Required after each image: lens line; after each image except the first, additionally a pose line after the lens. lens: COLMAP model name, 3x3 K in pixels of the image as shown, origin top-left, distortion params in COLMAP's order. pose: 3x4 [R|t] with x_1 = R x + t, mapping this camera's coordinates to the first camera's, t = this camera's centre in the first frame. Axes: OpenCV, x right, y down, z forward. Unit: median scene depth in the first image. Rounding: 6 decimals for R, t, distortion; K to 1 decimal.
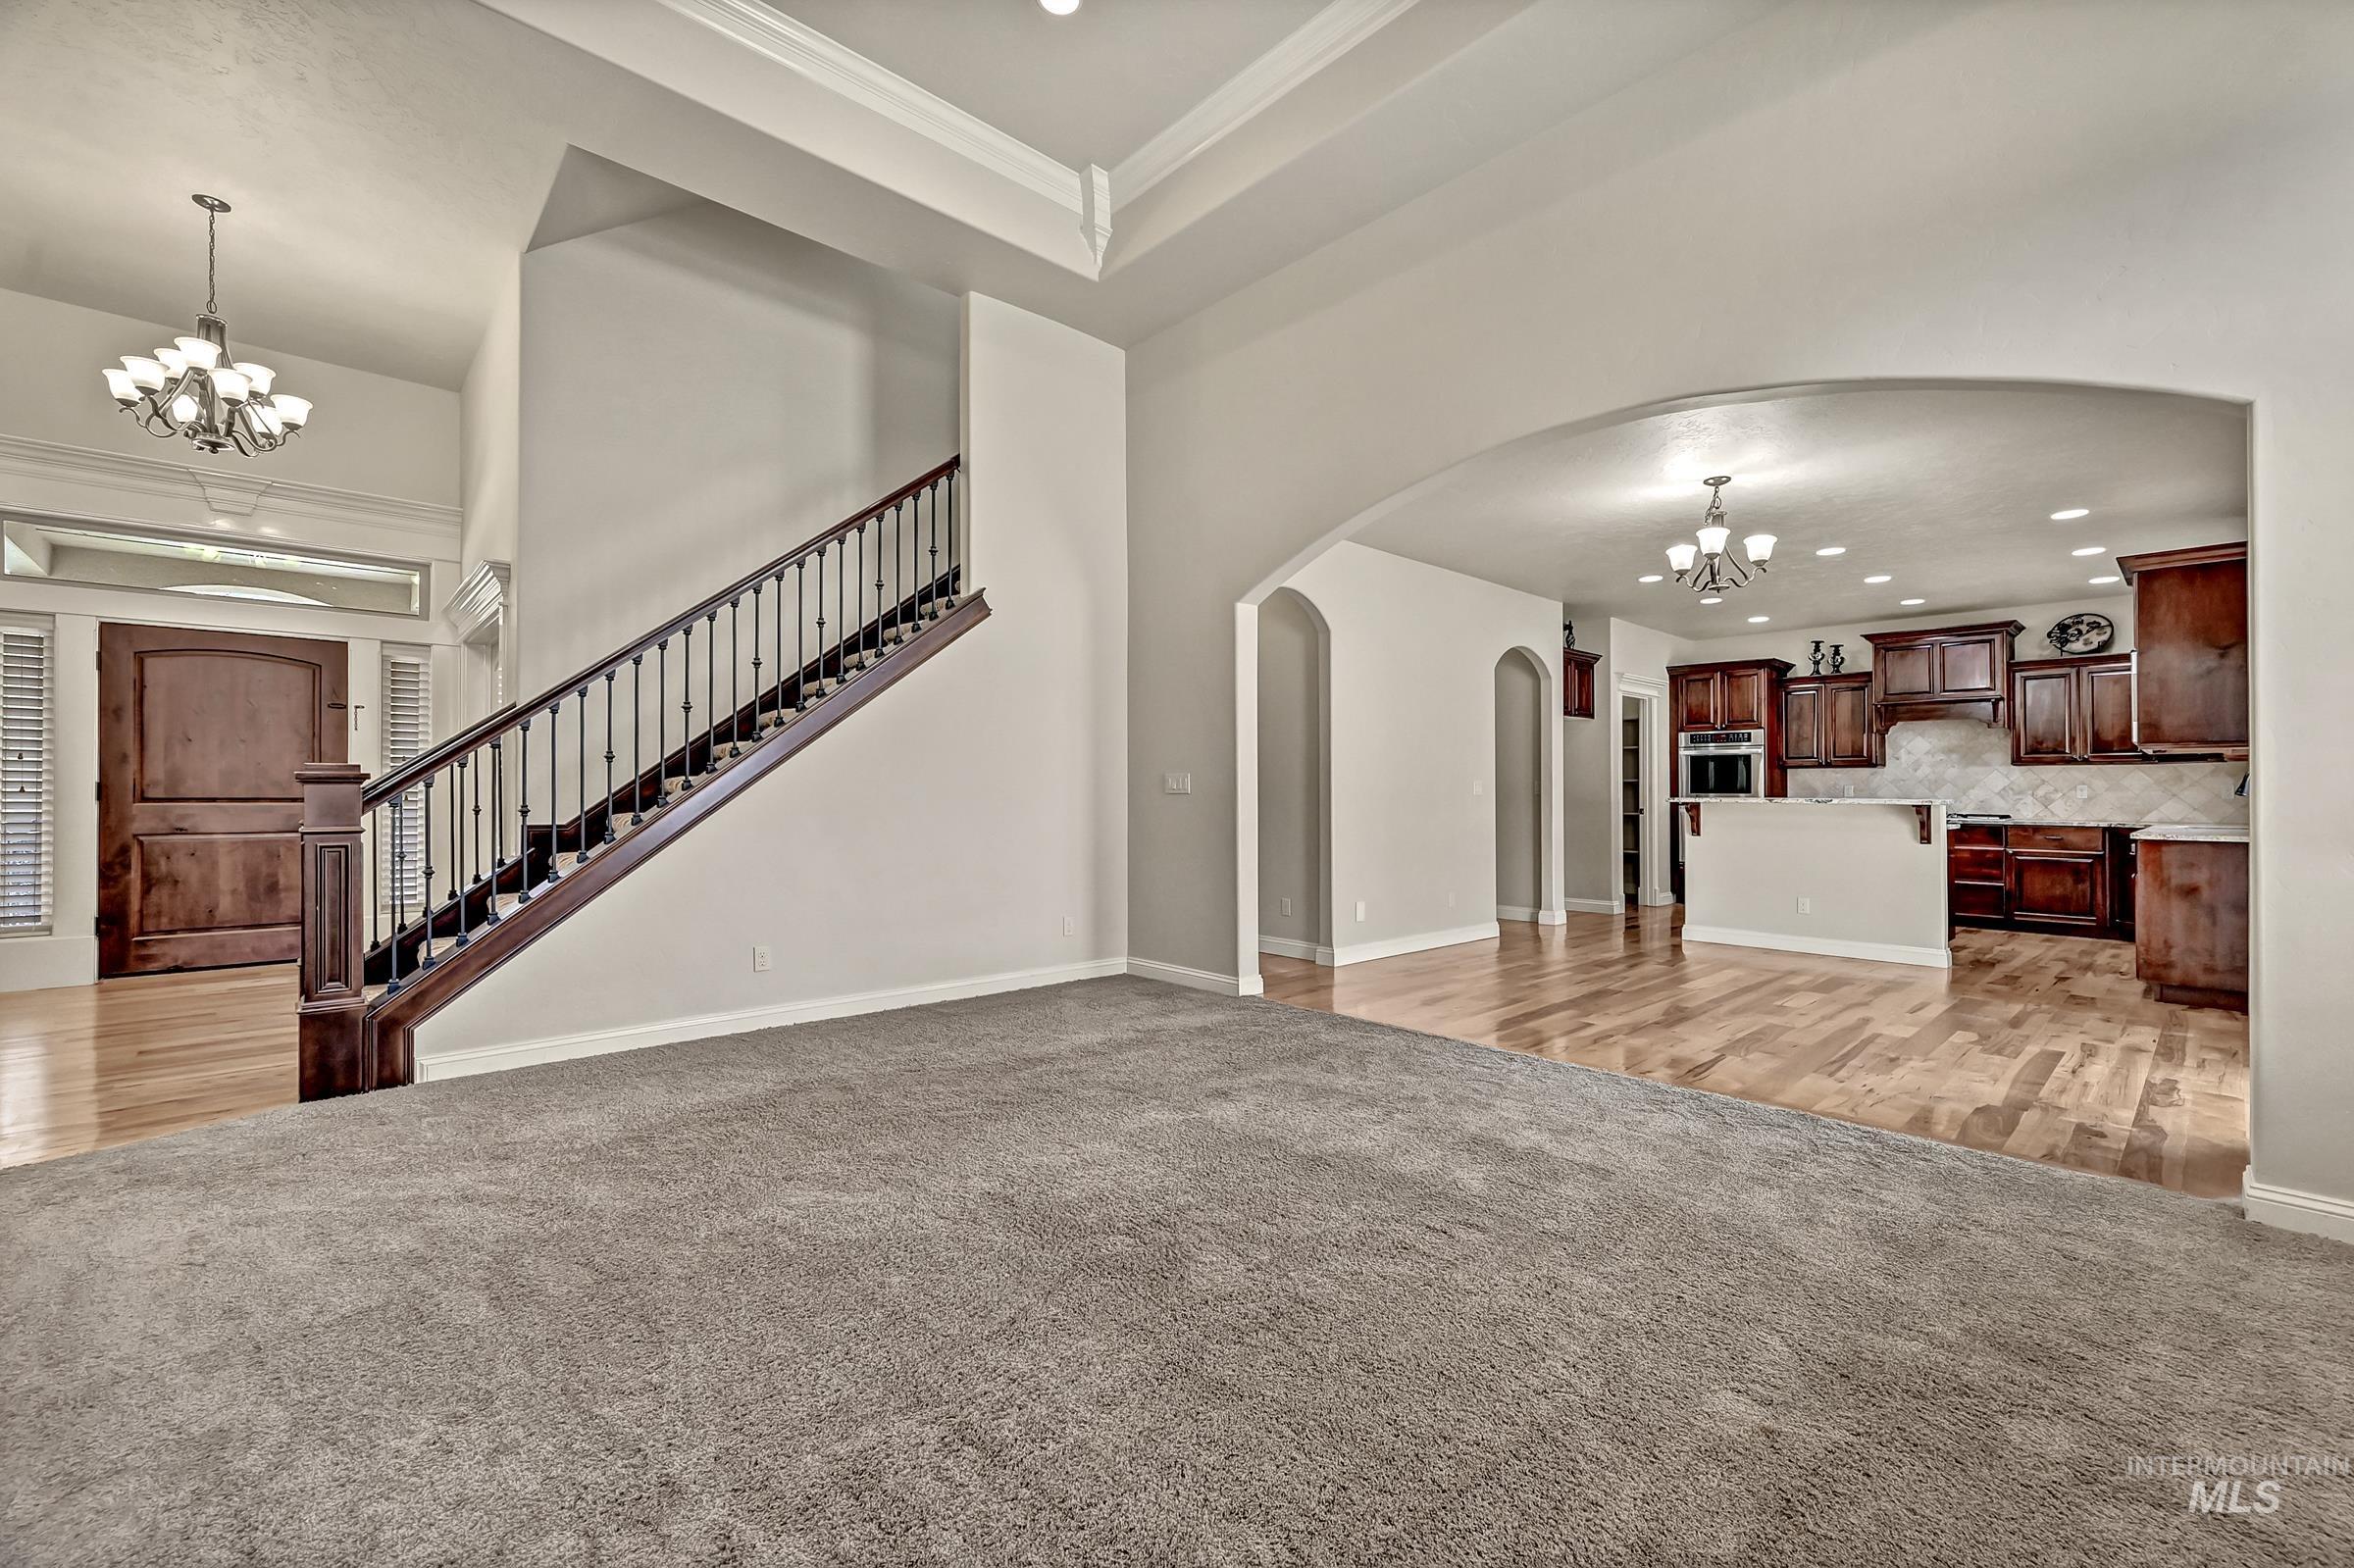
lens RADIAL K [[974.9, 0, 1175.9], [0, 974.9, 774.5], [0, 0, 1]] dist [0.000647, -0.000036]
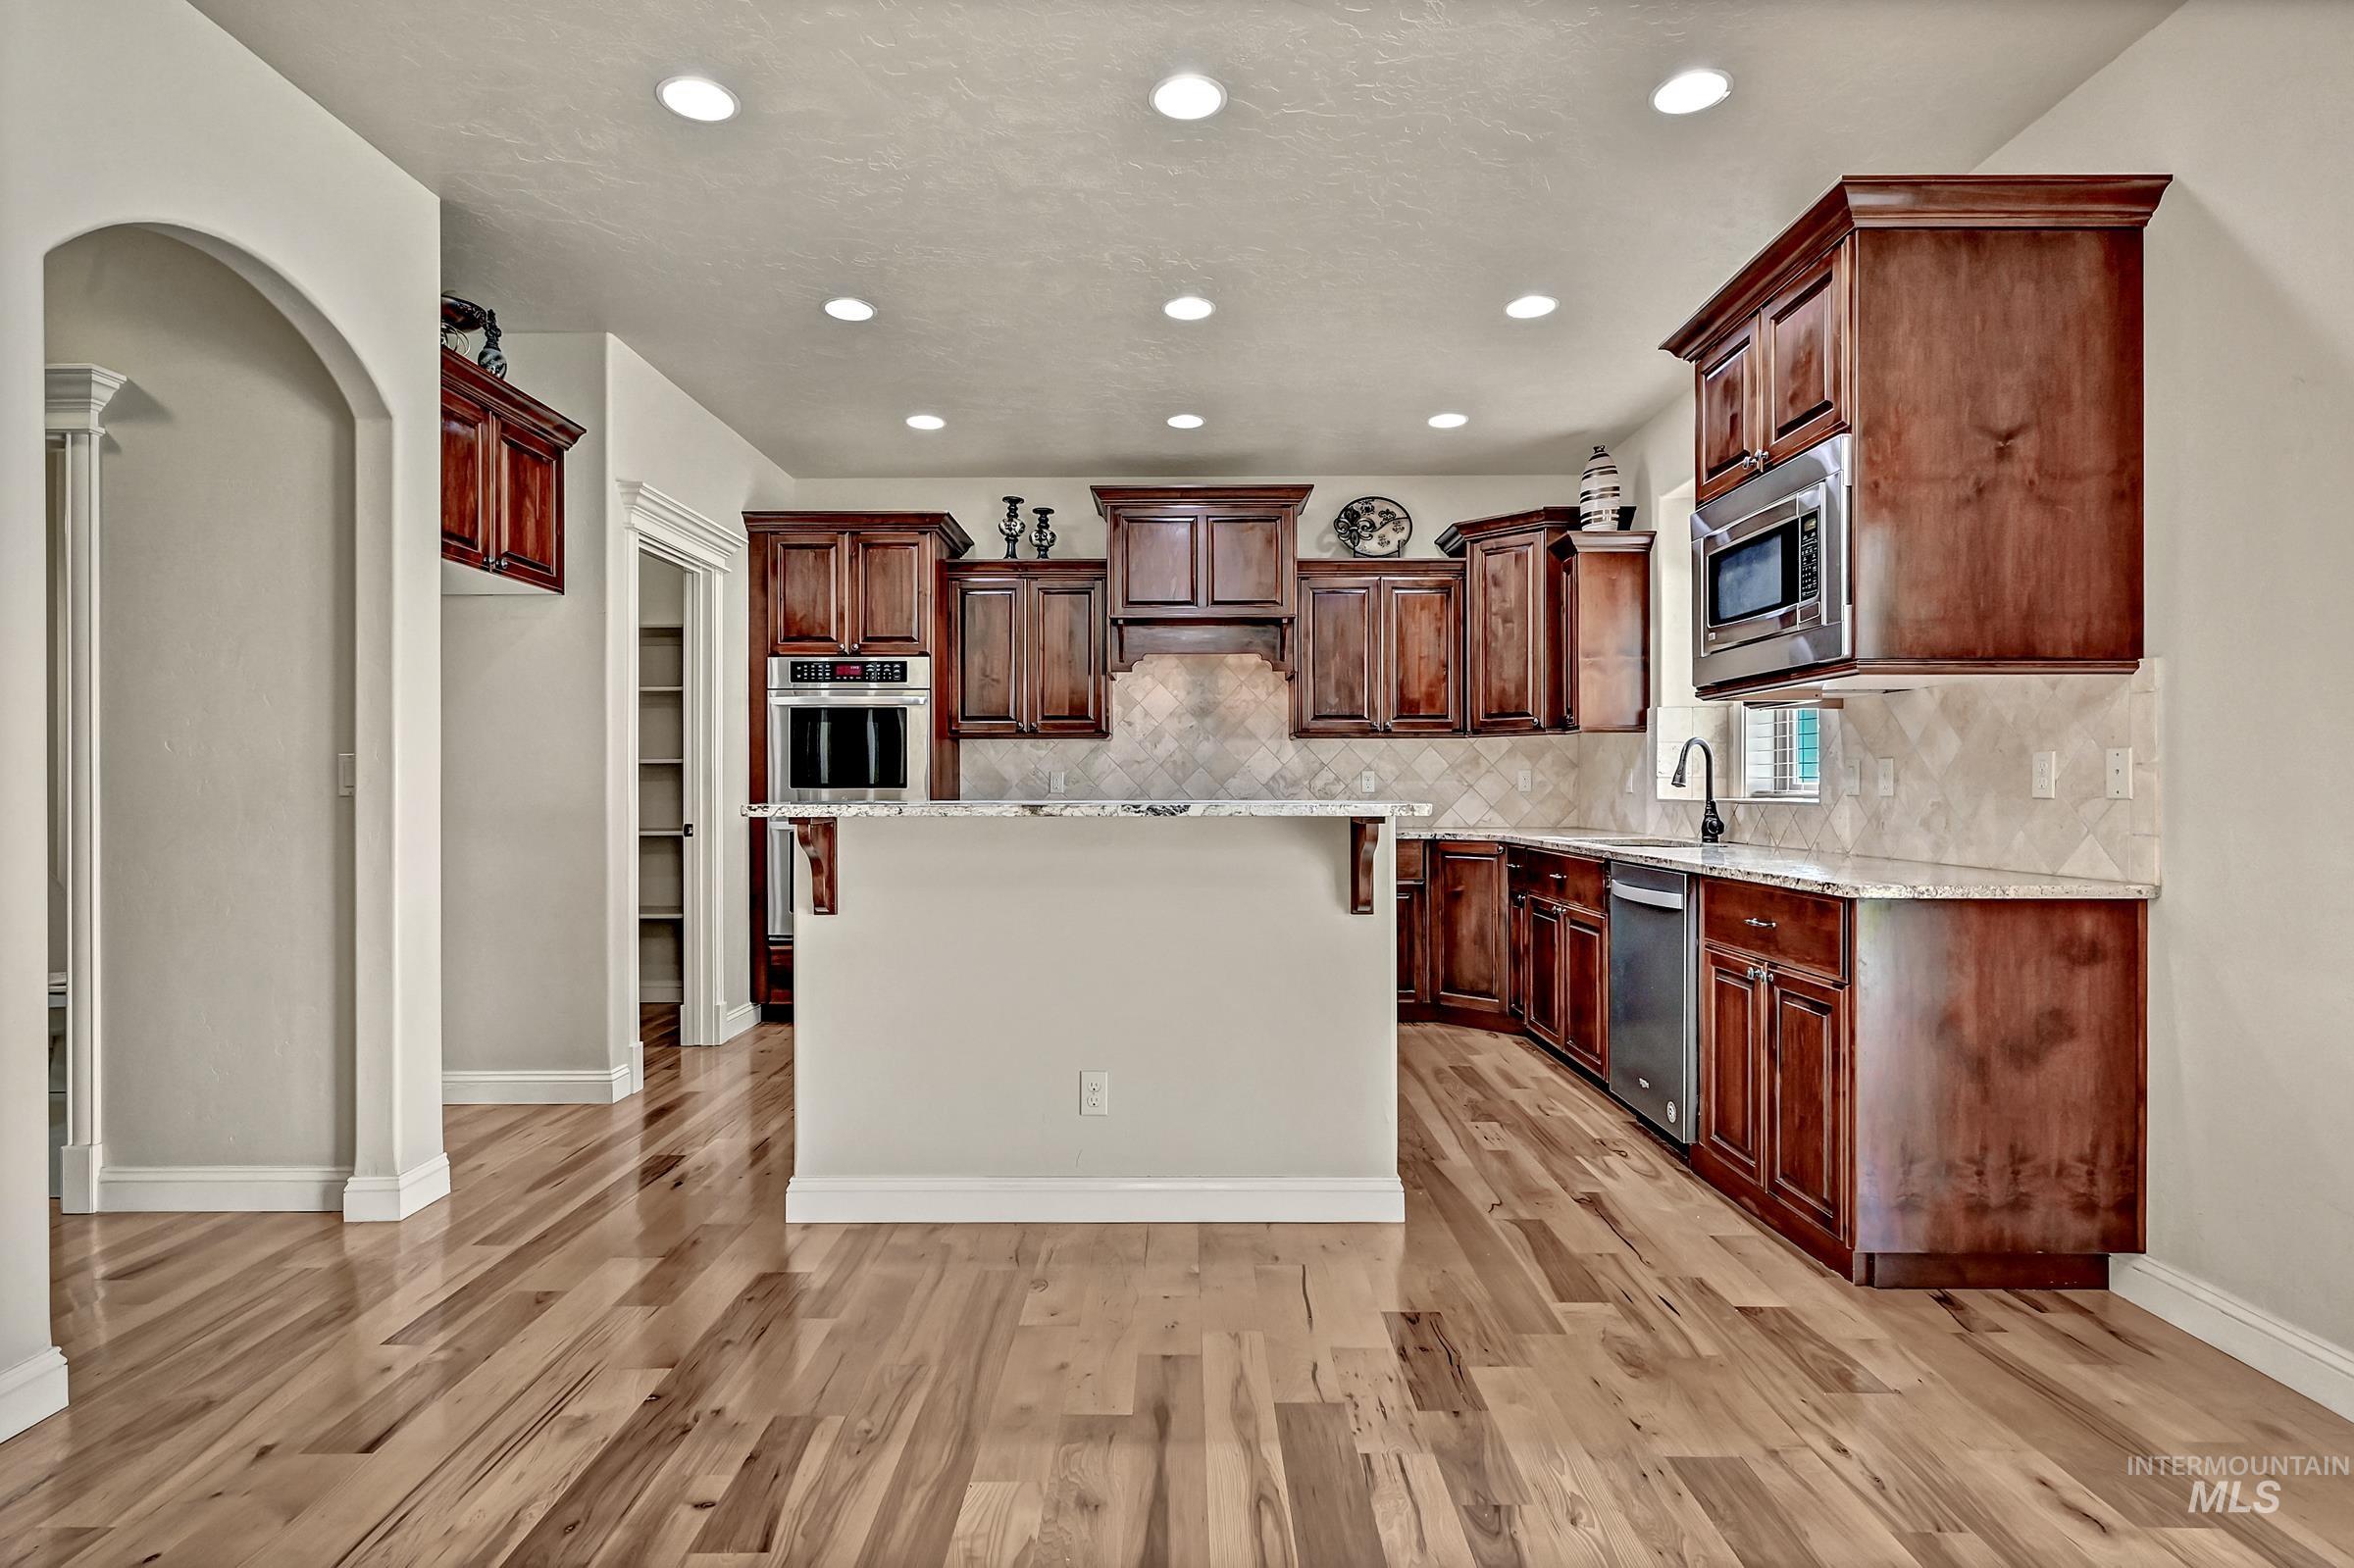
lens RADIAL K [[1221.6, 0, 1164.2], [0, 1221.6, 795.7], [0, 0, 1]] dist [-0.002697, 0.002869]
pose [[0.696492, -0.010648, 0.717486, 0.252687], [-0.008824, 0.999687, 0.023402, 0.008523], [-0.717510, -0.022630, 0.696180, 0.504008]]
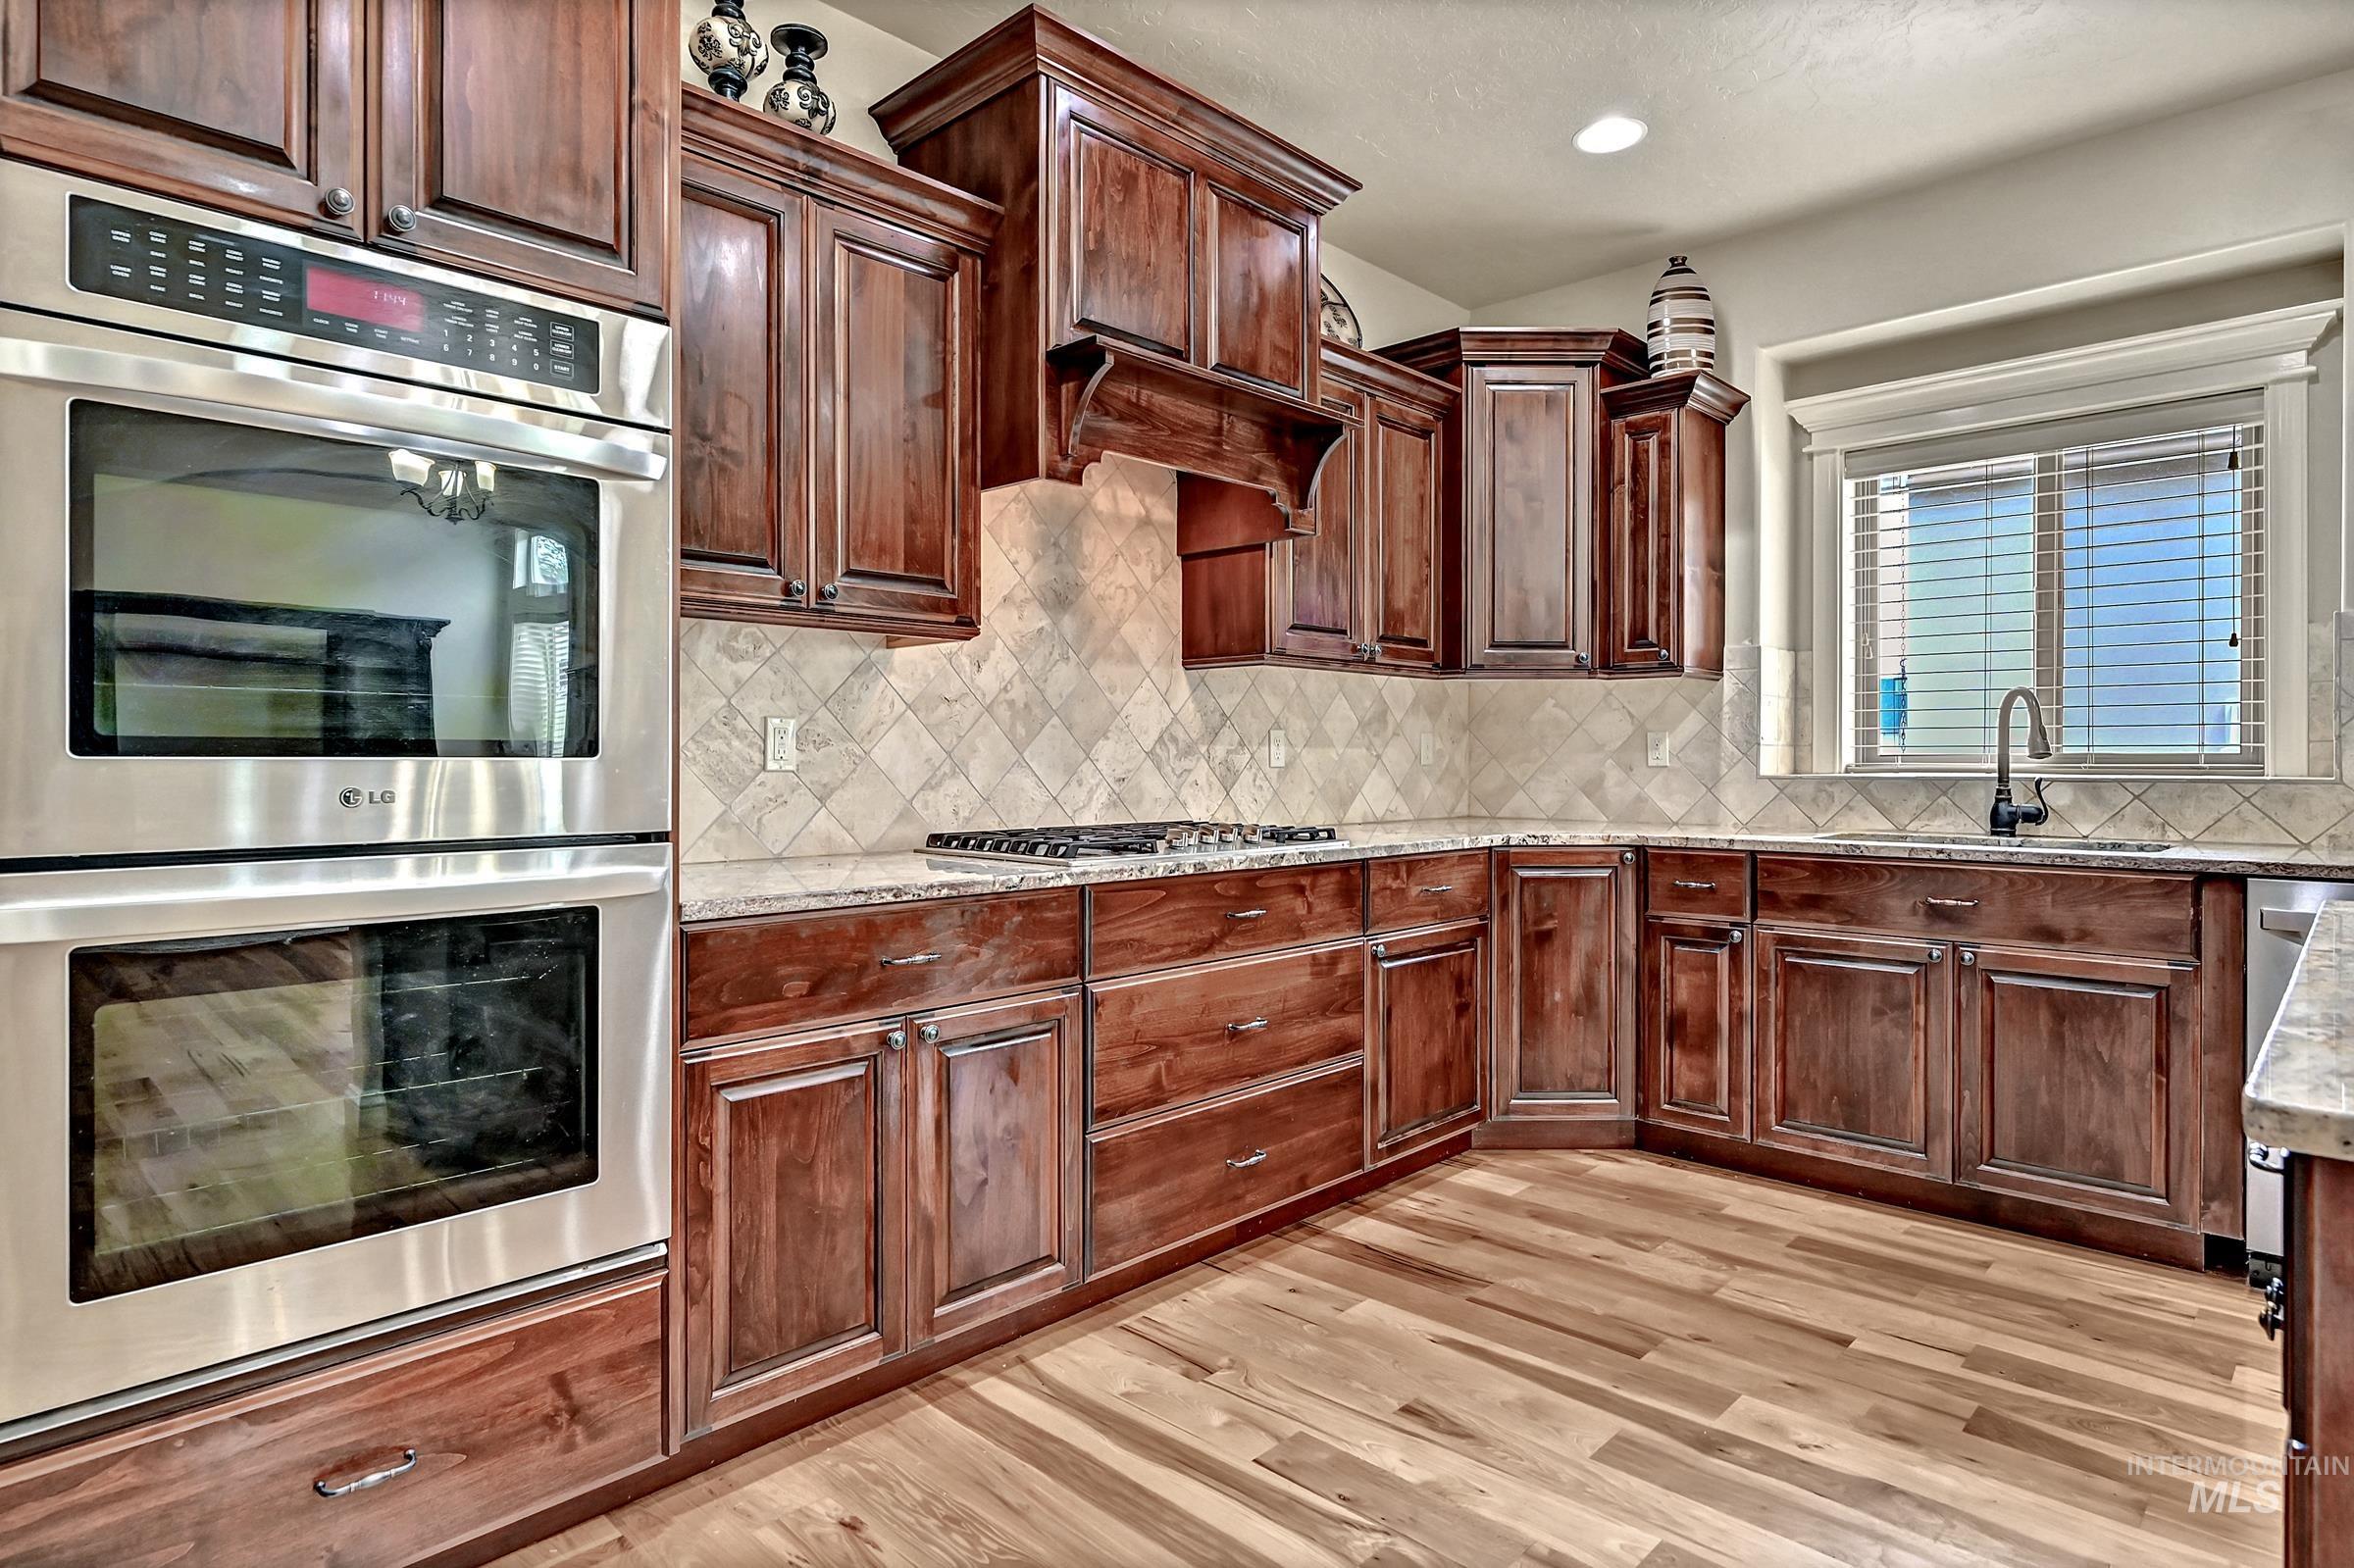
lens RADIAL K [[1272.0, 0, 1239.5], [0, 1272.0, 786.5], [0, 0, 1]] dist [-0.008663, -0.007613]
pose [[-0.050062, -0.027604, 0.998365, 0.419624], [-0.019446, 0.999455, 0.026659, 0.017851], [-0.998557, -0.018079, -0.050572, 0.956129]]
